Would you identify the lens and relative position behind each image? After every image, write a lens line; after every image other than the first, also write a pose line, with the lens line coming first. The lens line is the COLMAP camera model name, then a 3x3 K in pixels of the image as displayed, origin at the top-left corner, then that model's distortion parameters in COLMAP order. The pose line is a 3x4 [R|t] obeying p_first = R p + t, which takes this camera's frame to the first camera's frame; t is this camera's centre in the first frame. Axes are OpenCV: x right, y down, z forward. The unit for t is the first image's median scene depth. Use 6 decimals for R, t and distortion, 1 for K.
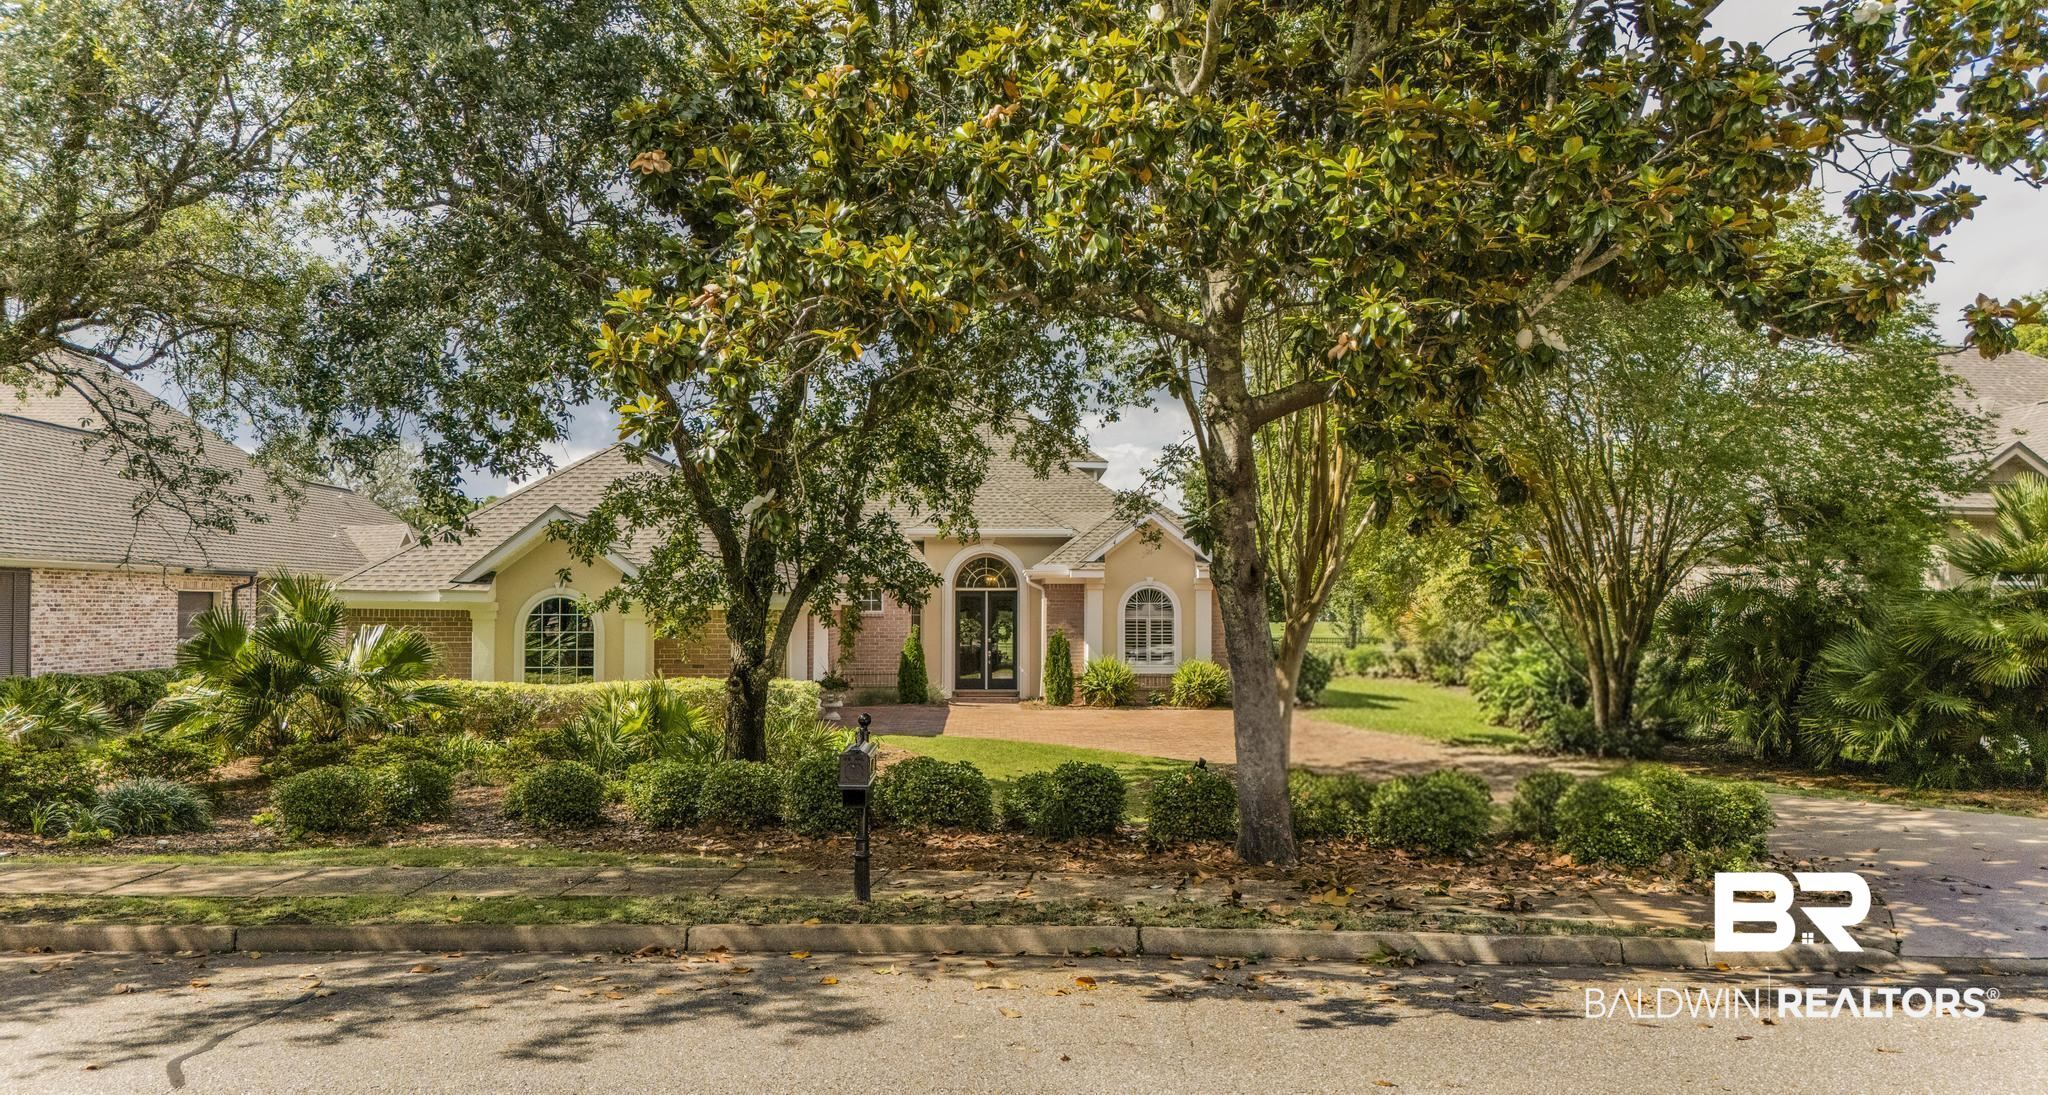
lens RADIAL K [[1390.6, 0, 1024.0], [0, 1390.6, 547.5], [0, 0, 1]] dist [0.000051, -0.000011]
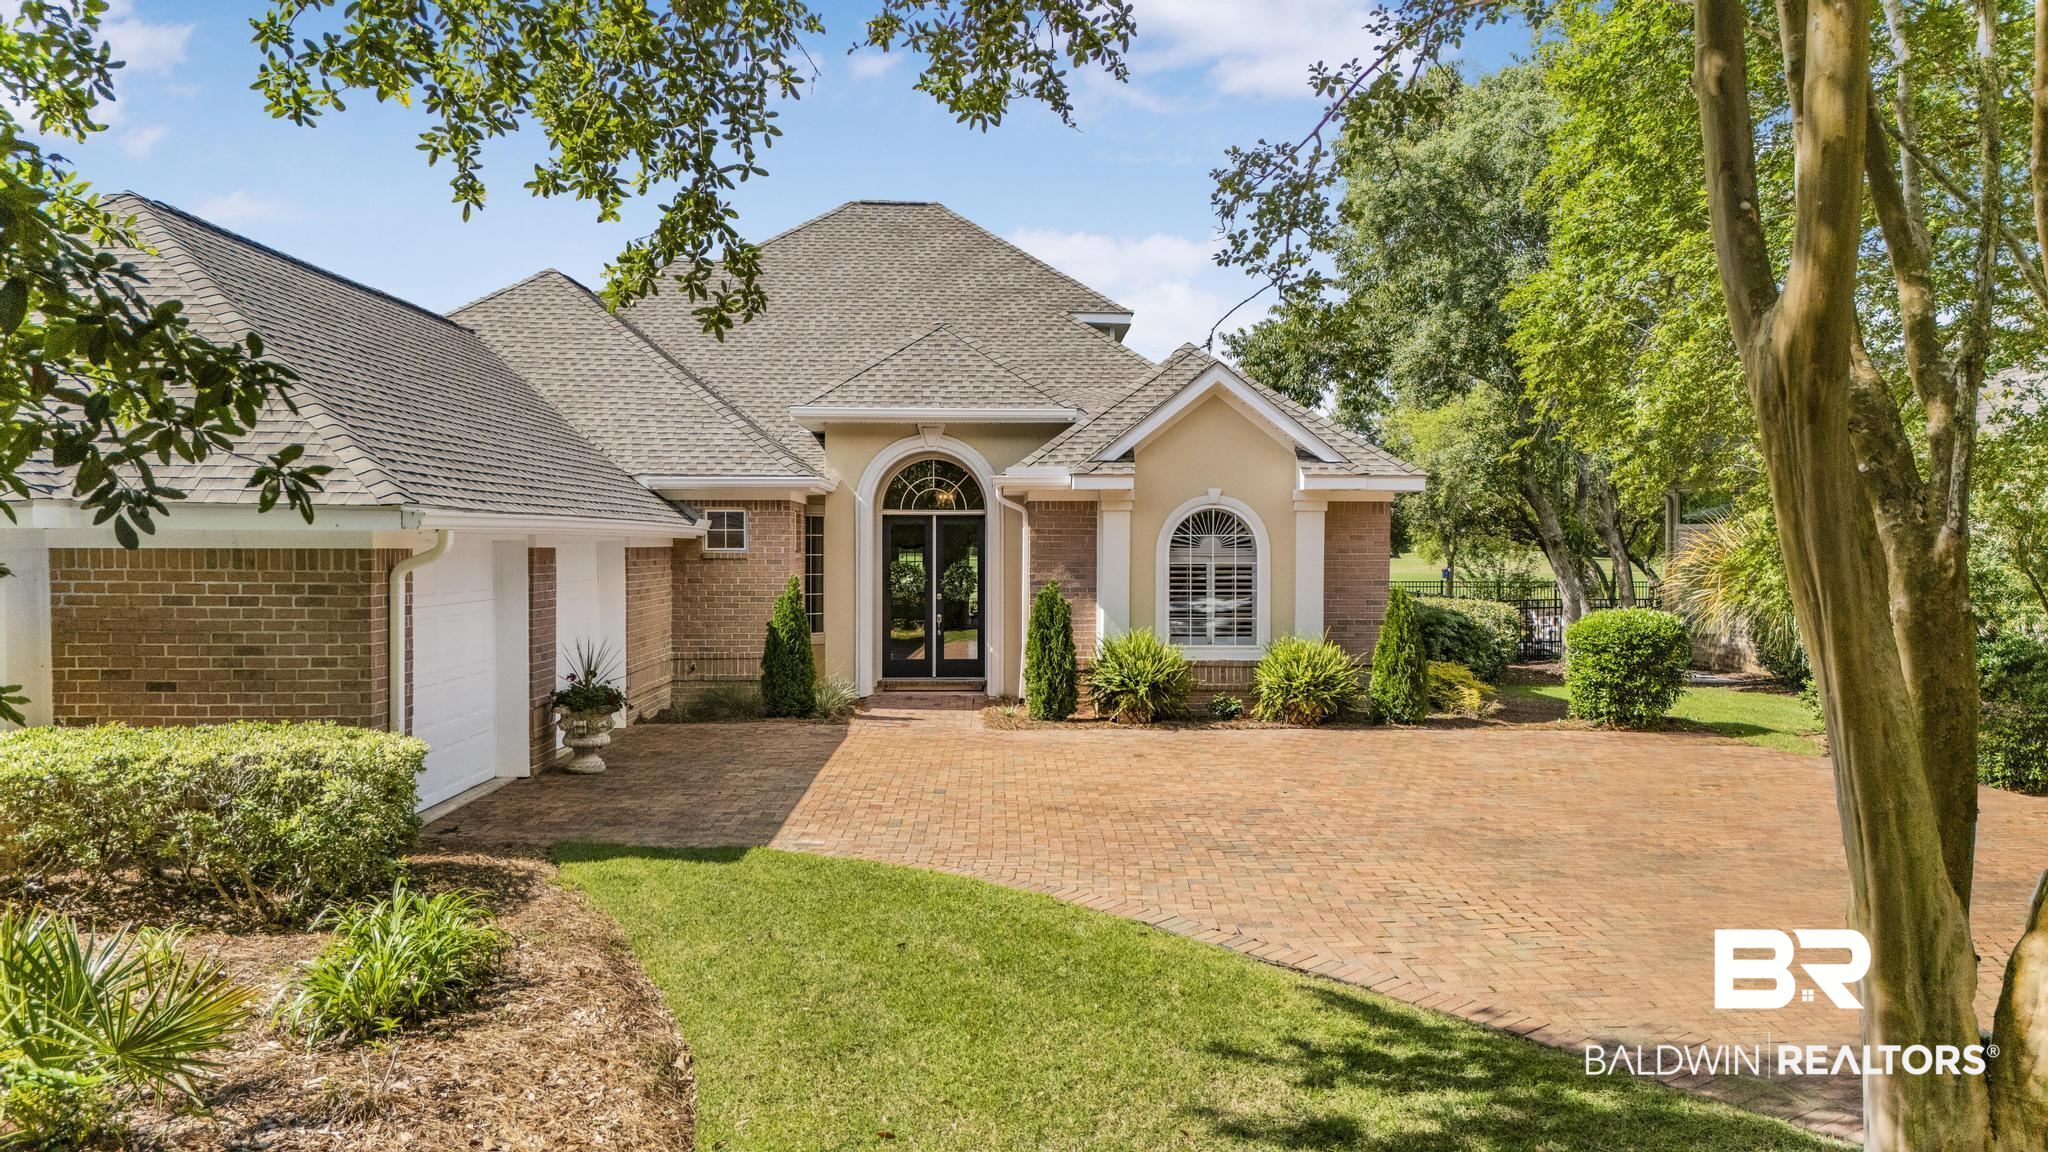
lens RADIAL K [[1468.0, 0, 1027.1], [0, 1468.0, 572.2], [0, 0, 1]] dist [0.085727, -0.109252]
pose [[0.999999, 0.000034, 0.001260, 0.014419], [-0.000117, 0.997826, 0.065906, 0.015920], [-0.001255, -0.065906, 0.997825, 0.407390]]
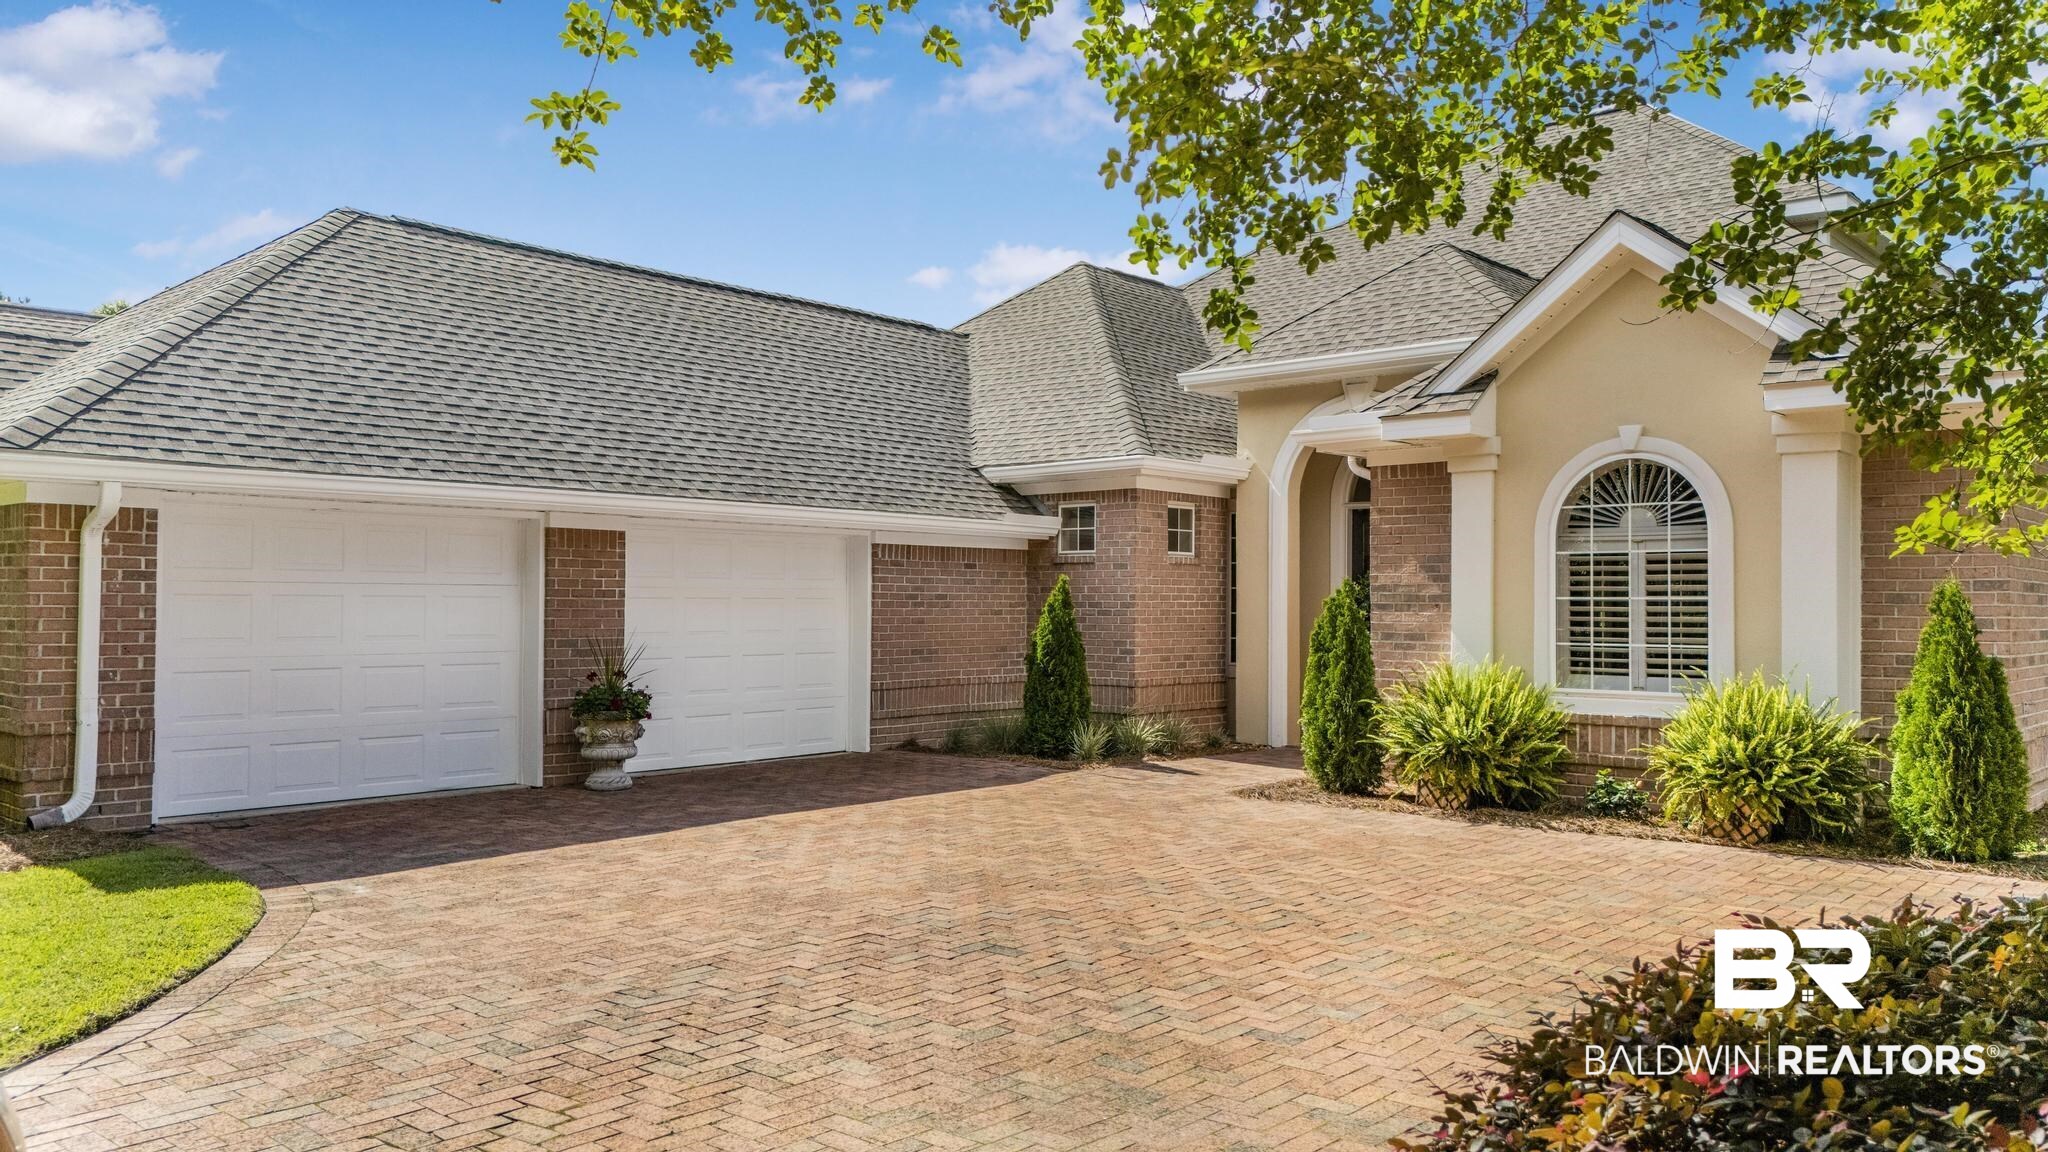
lens RADIAL K [[1479.2, 0, 1030.5], [0, 1479.2, 575.7], [0, 0, 1]] dist [0.079212, -0.096331]
pose [[0.740716, -0.010848, -0.671731, 0.223149], [0.027761, 0.999510, 0.014471, 0.047979], [0.671245, -0.029366, 0.740654, 0.638953]]
